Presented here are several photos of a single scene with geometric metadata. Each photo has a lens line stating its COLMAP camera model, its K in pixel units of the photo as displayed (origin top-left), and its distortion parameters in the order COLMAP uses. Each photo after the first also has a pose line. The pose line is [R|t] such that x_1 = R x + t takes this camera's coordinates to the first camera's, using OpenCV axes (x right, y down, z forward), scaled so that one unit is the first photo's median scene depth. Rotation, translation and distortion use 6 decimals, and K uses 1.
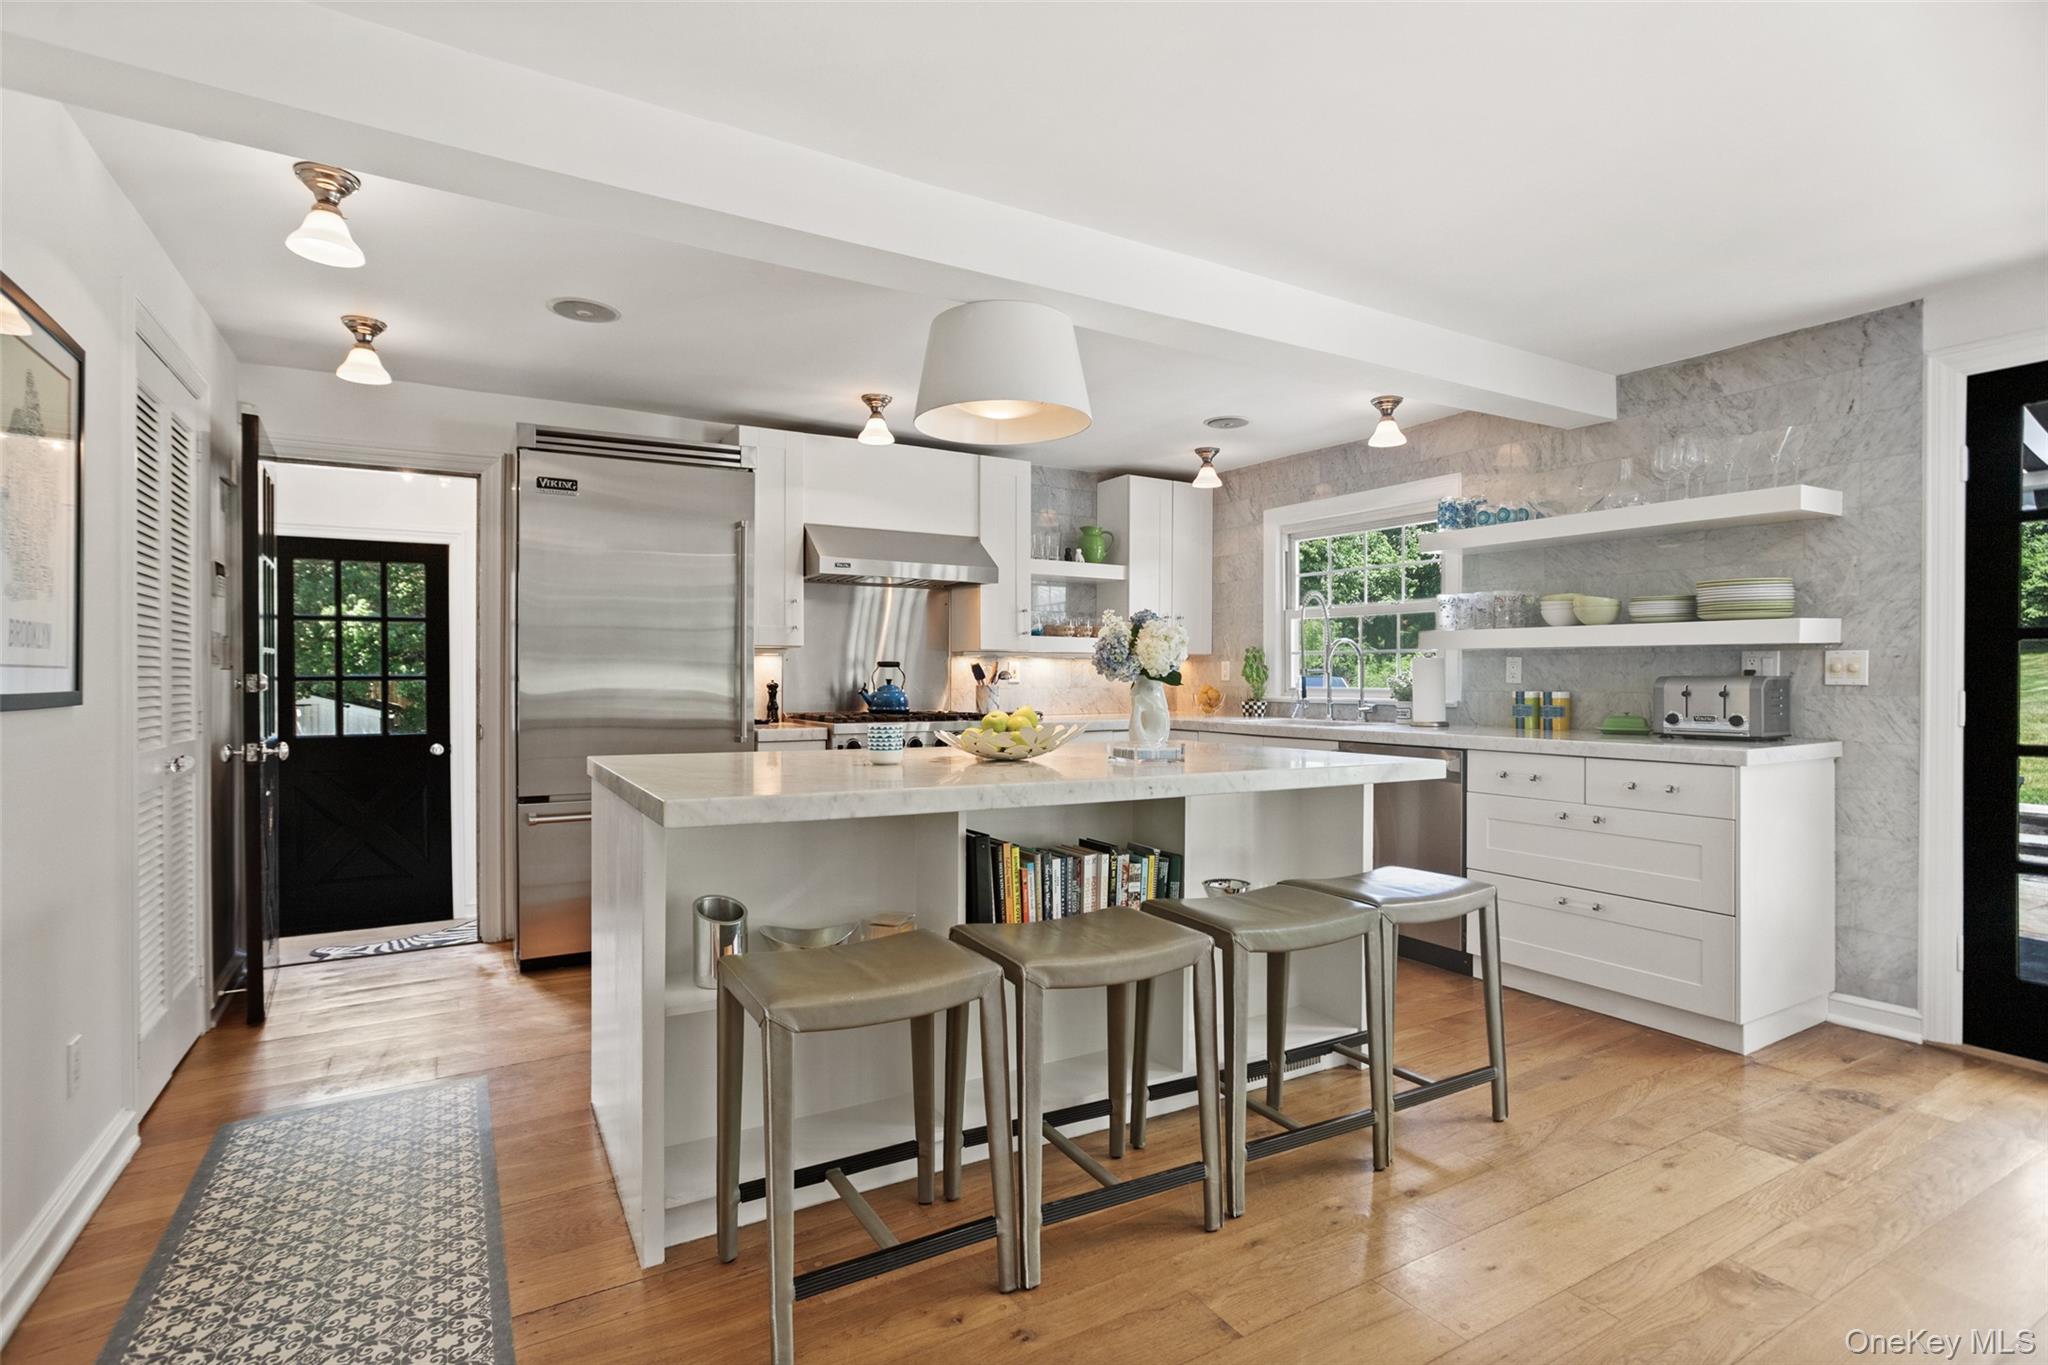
lens RADIAL K [[998.1, 0, 1024.0], [0, 998.1, 682.5], [0, 0, 1]] dist [-0.028250, 0.001684]
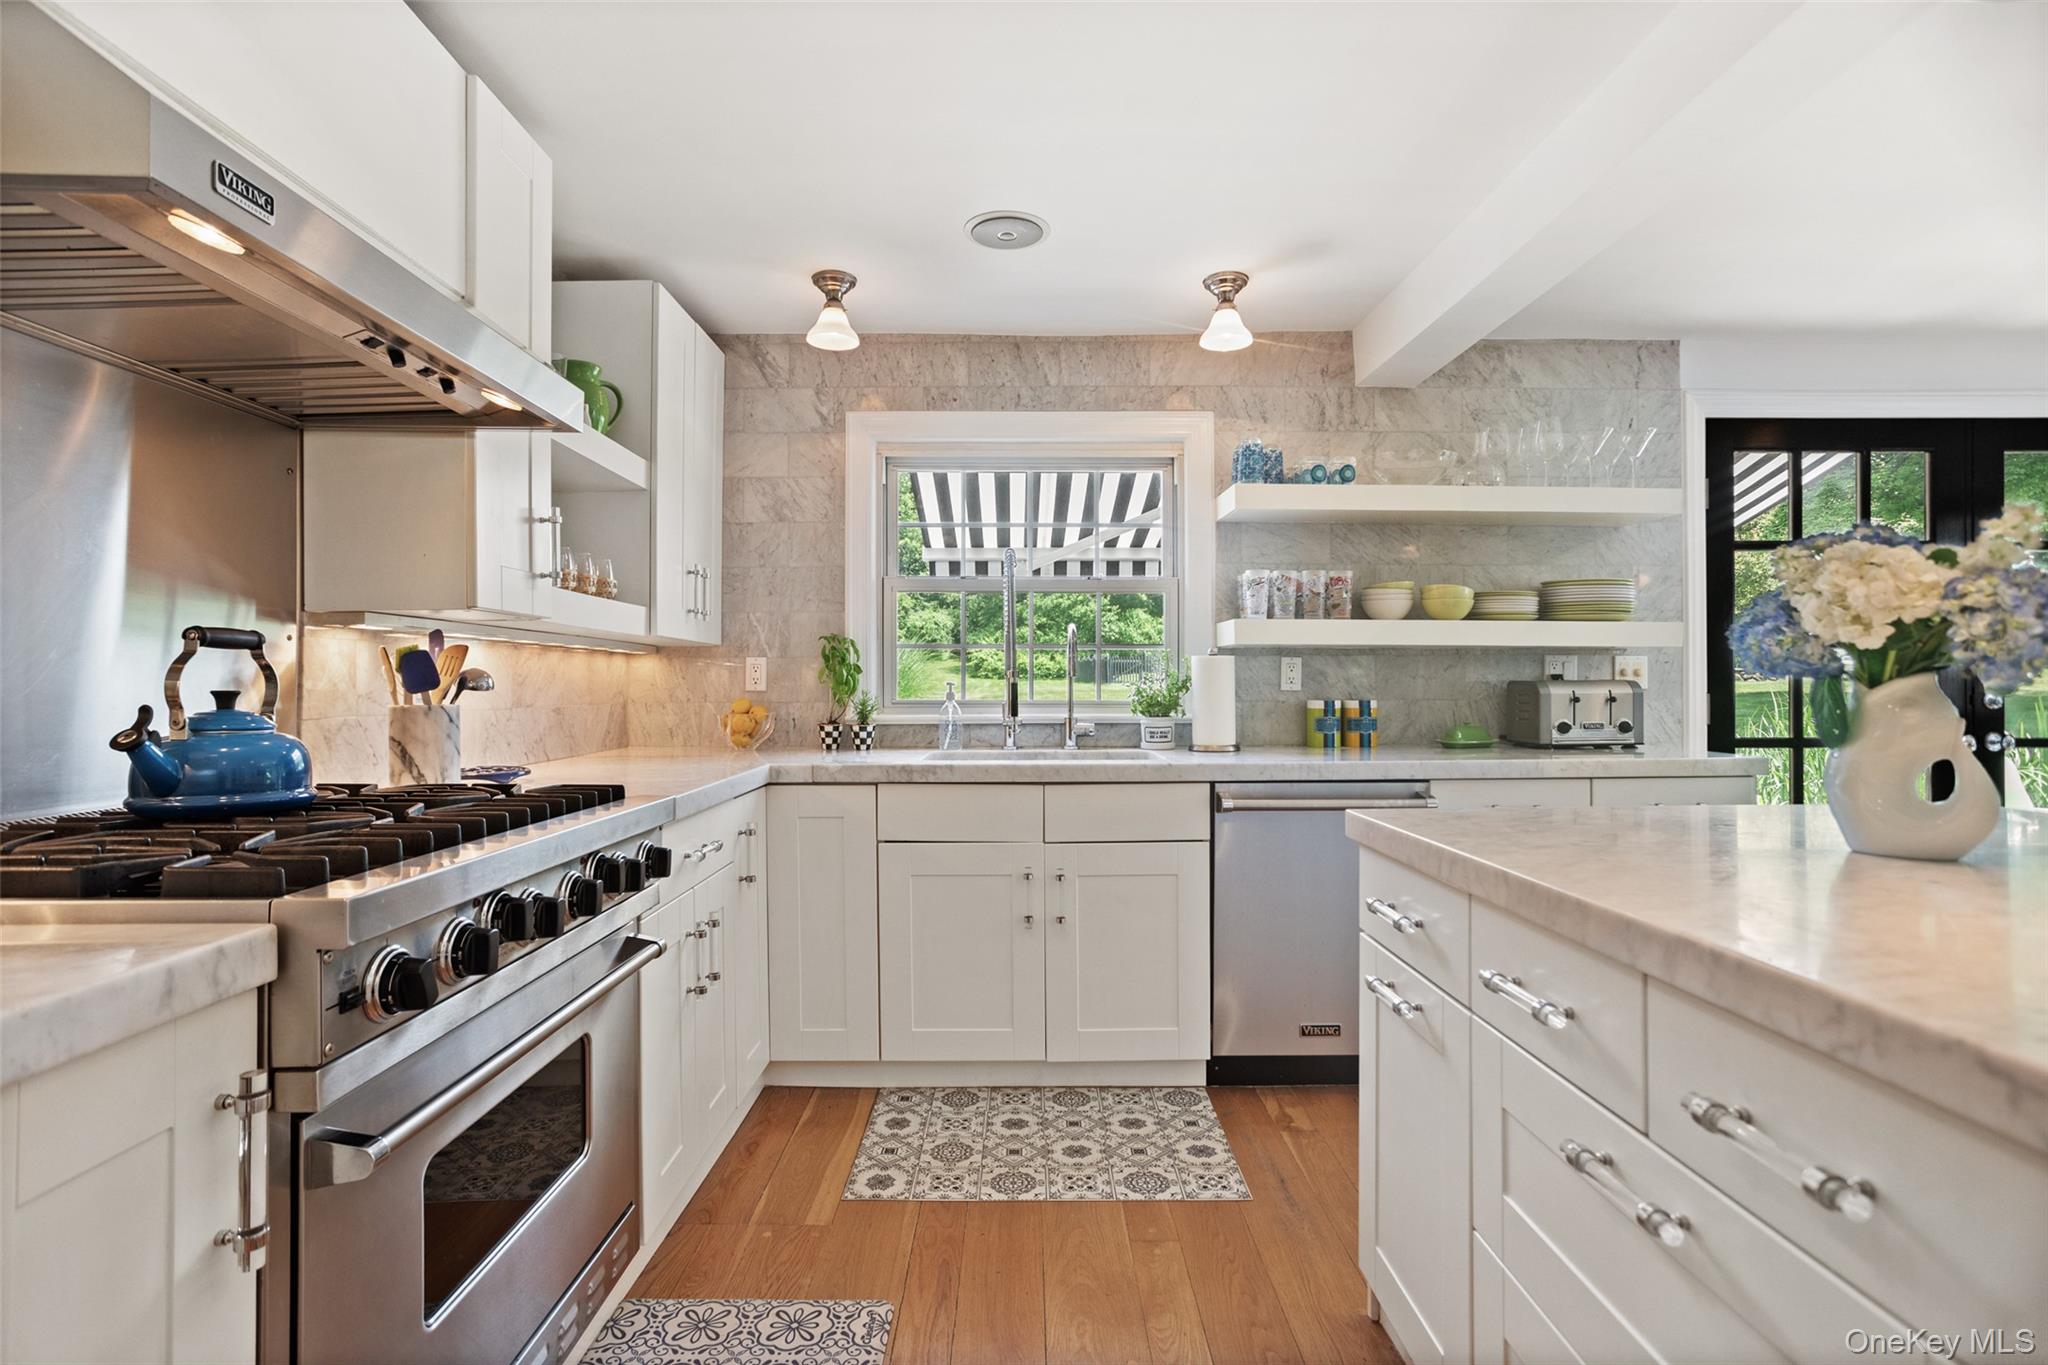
lens RADIAL K [[998.1, 0, 1024.0], [0, 998.1, 682.5], [0, 0, 1]] dist [-0.028250, 0.001684]
pose [[0.506145, -0.000936, 0.862448, -0.330326], [0.007721, 0.999964, -0.003445, -0.004652], [-0.862414, 0.008402, 0.506134, 0.847804]]
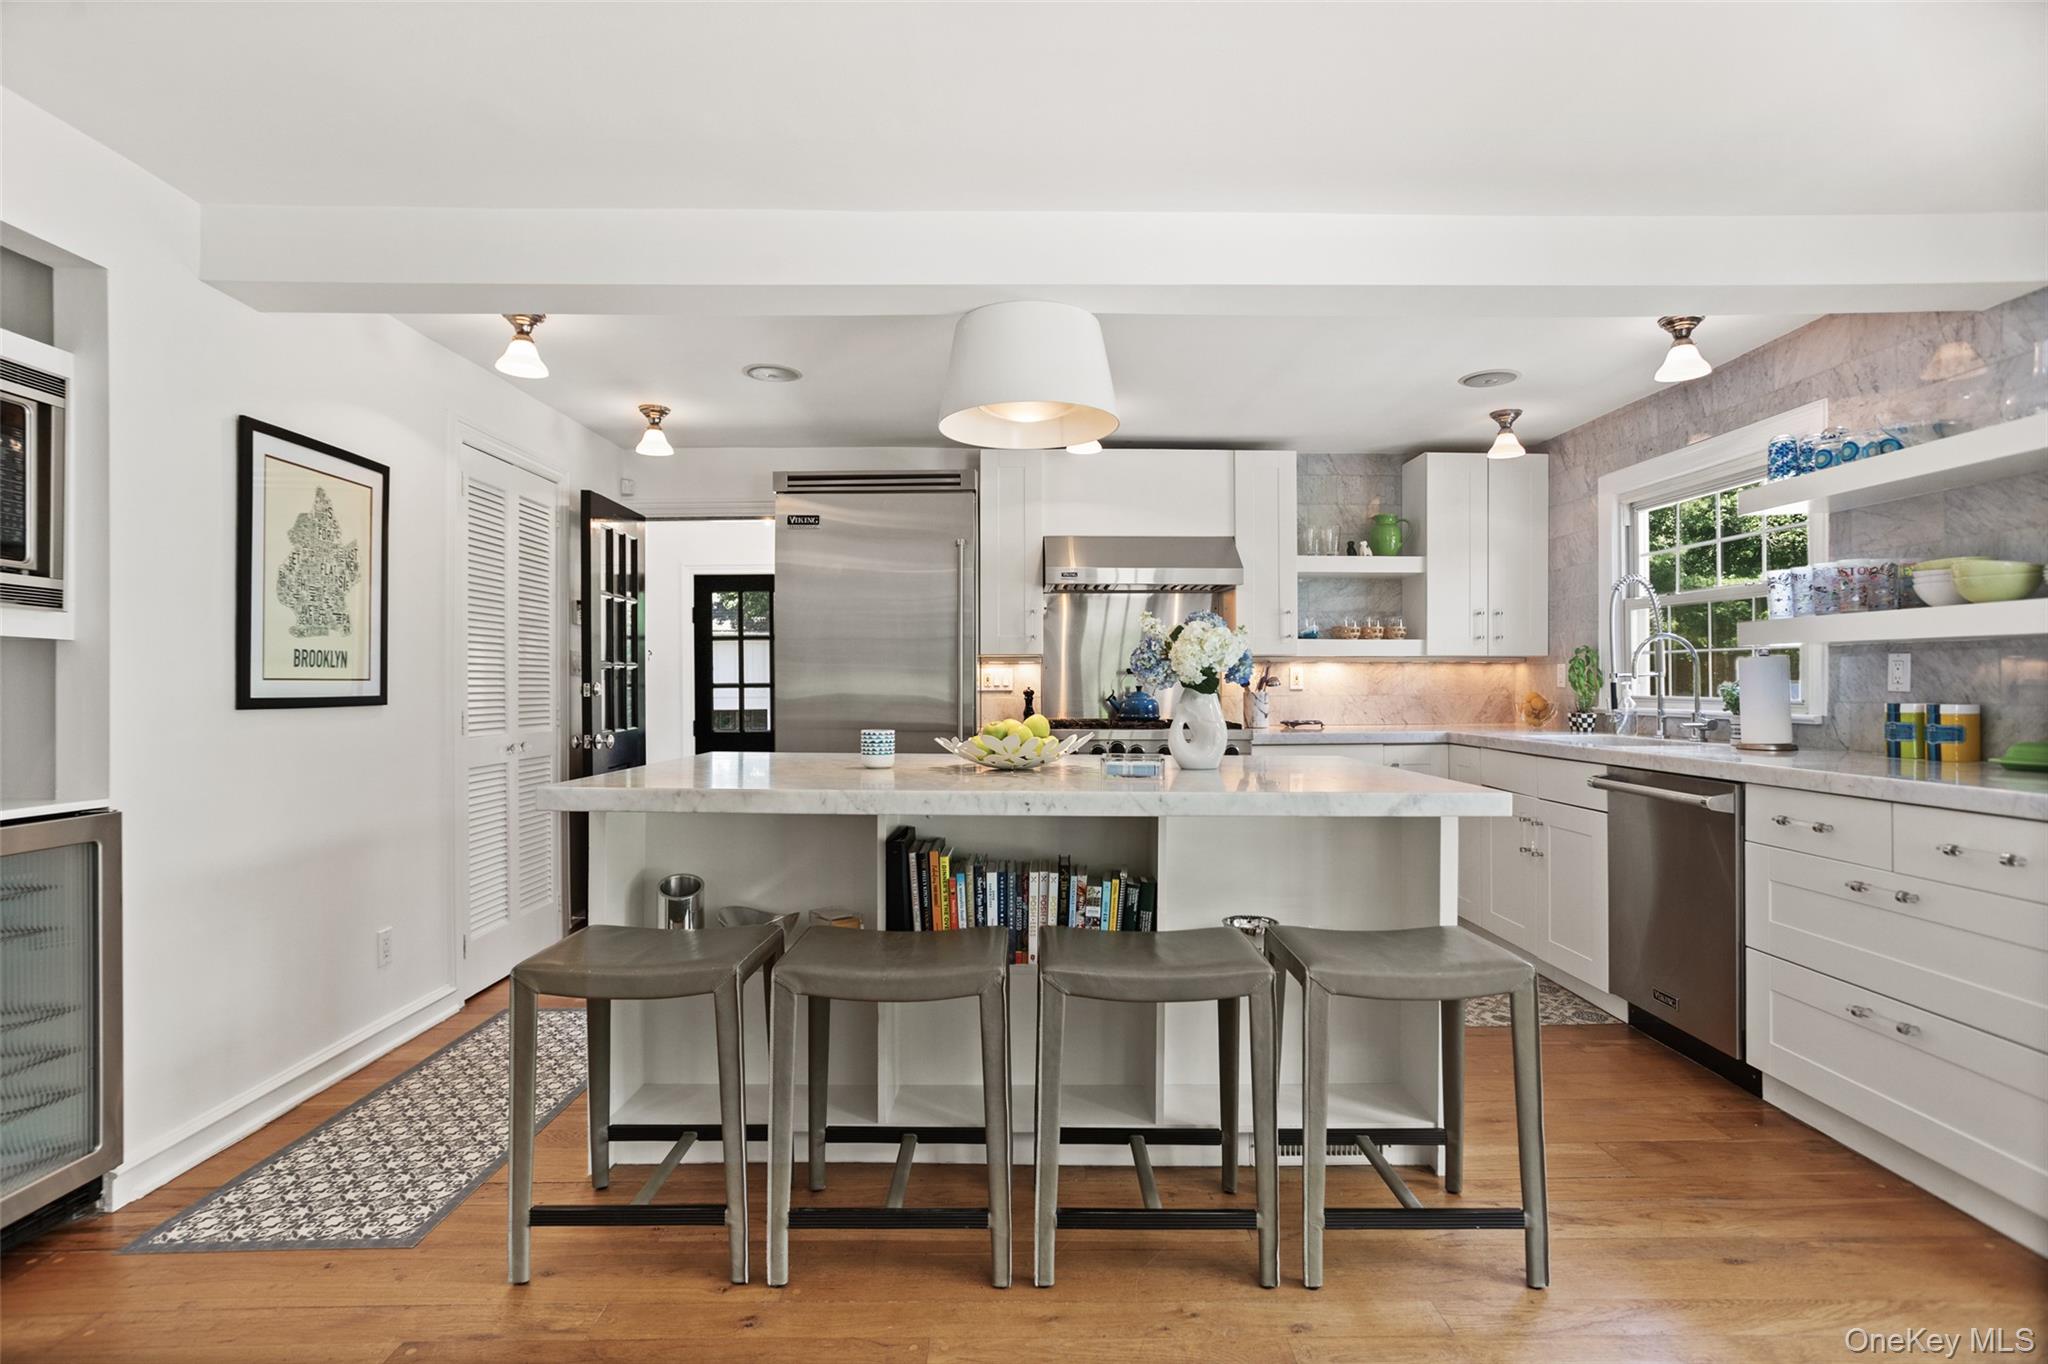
lens RADIAL K [[982.2, 0, 1024.0], [0, 982.2, 682.0], [0, 0, 1]] dist [-0.014170, 0.000889]
pose [[0.867662, -0.002718, -0.497147, 0.326058], [-0.000519, 0.999980, -0.006372, -0.001197], [0.497154, 0.005787, 0.867643, 0.113257]]
